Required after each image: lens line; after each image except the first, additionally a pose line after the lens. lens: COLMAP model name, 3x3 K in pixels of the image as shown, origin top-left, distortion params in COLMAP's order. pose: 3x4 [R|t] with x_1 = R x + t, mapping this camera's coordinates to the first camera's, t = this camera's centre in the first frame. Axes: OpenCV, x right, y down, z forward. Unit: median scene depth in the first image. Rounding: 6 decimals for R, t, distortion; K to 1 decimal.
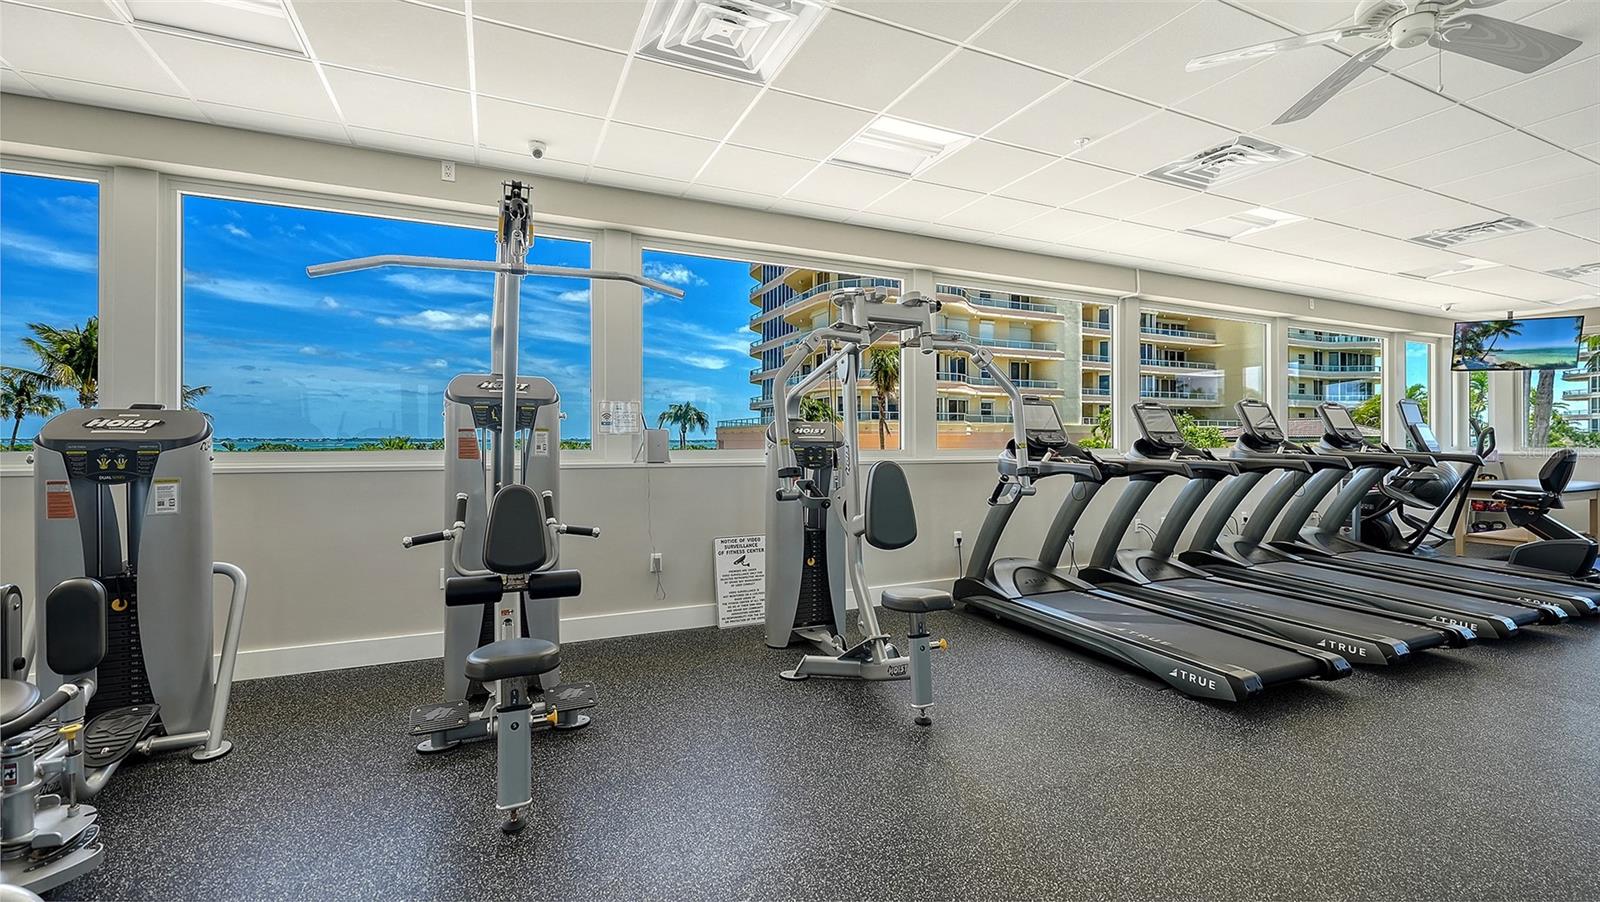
lens RADIAL K [[660.3, 0, 793.3], [0, 660.3, 439.8], [0, 0, 1]] dist [0.000402, -0.000144]
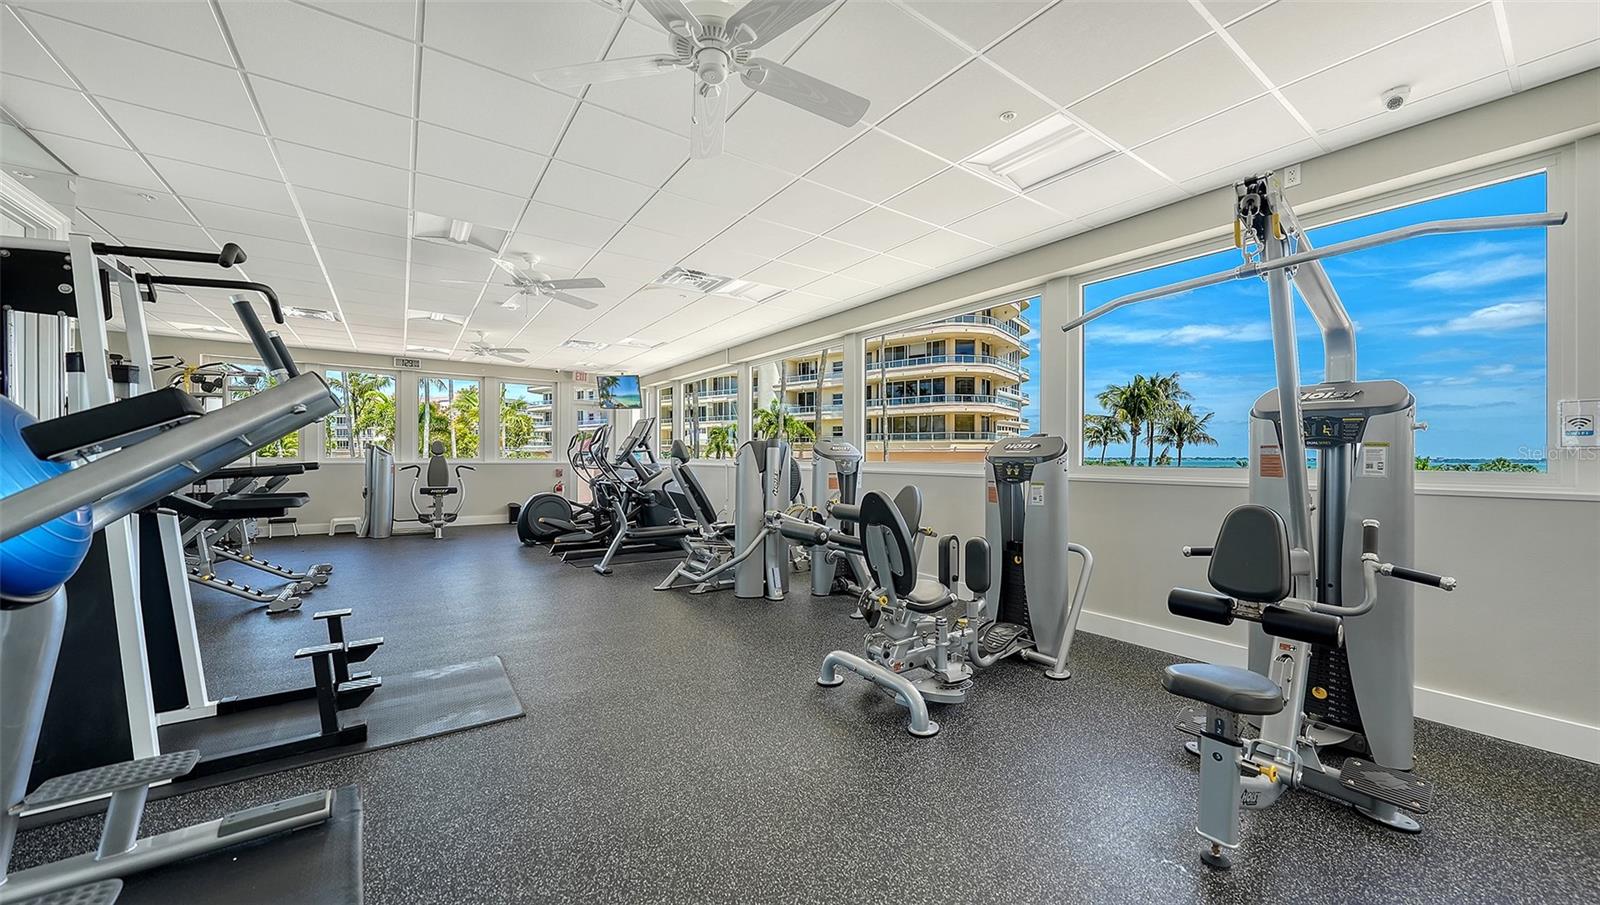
lens RADIAL K [[572.2, 0, 796.7], [0, 572.2, 458.3], [0, 0, 1]] dist [-0.000505, -0.000236]
pose [[0.180840, 0.001689, -0.983511, 0.239464], [-0.003898, 0.999992, 0.001000, 0.004484], [0.983505, 0.003653, 0.180845, 0.218128]]
